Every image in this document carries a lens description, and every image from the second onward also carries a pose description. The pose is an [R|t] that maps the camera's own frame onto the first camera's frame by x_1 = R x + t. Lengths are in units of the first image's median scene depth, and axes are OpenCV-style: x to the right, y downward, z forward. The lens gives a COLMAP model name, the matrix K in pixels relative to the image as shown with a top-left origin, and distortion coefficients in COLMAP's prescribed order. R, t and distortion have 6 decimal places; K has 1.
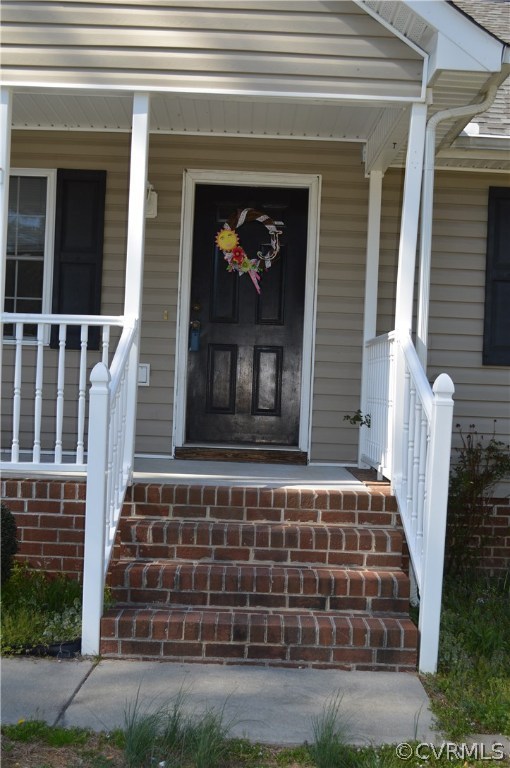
lens RADIAL K [[899.2, 0, 254.6], [0, 899.2, 389.1], [0, 0, 1]] dist [-0.011213, 0.000000]
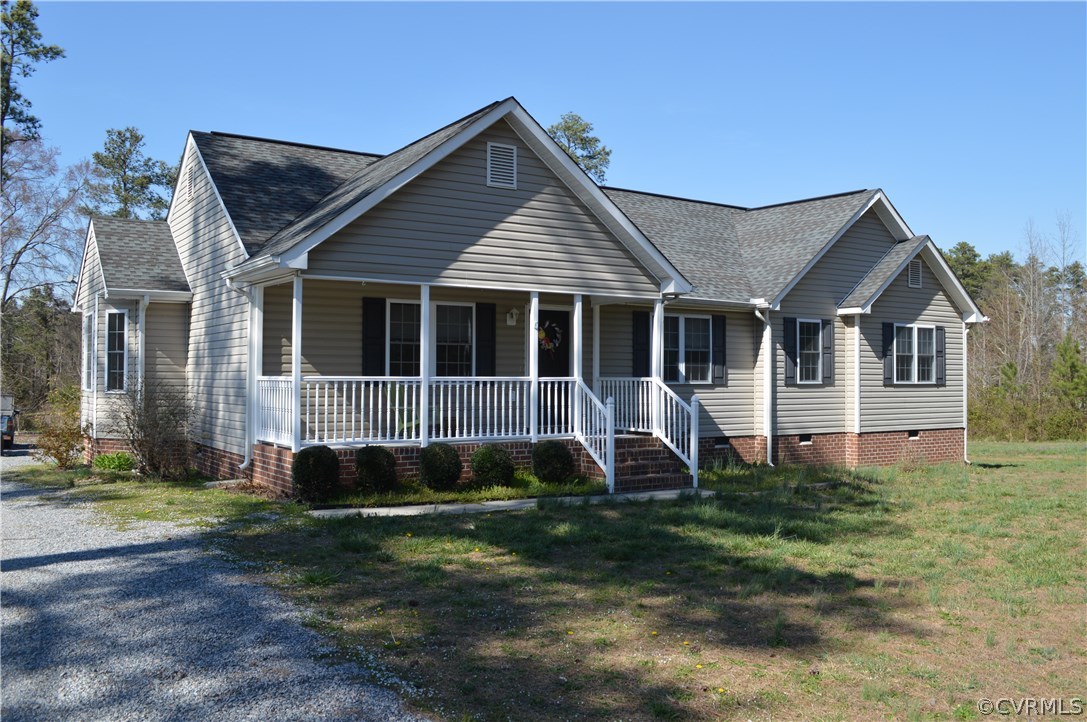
lens RADIAL K [[900.8, 0, 543.4], [0, 900.8, 360.3], [0, 0, 1]] dist [-0.000434, 0.001877]
pose [[0.841610, -0.025171, 0.539499, -1.241394], [0.034019, 0.999400, -0.006441, -0.087078], [-0.539013, 0.023774, 0.841962, -0.892479]]
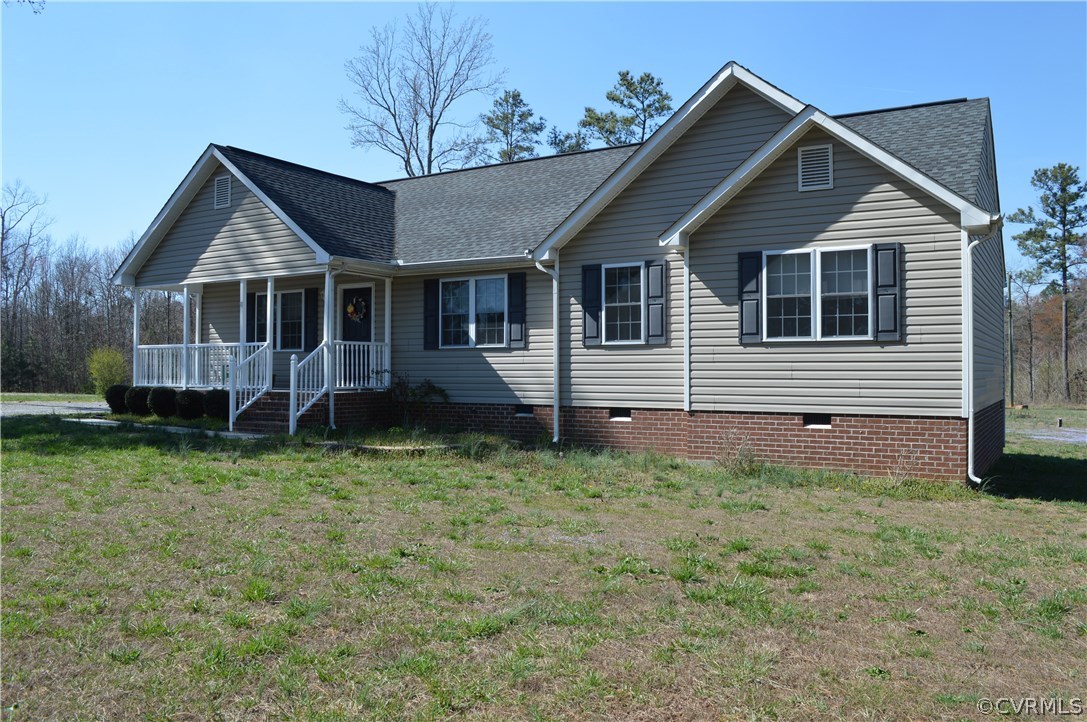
lens RADIAL K [[859.5, 0, 541.2], [0, 859.5, 360.8], [0, 0, 1]] dist [-0.068870, 0.013055]
pose [[0.839126, -0.042949, -0.542240, 1.858904], [0.026975, 0.998937, -0.037379, 0.104351], [0.543269, 0.016739, 0.839392, -0.861229]]
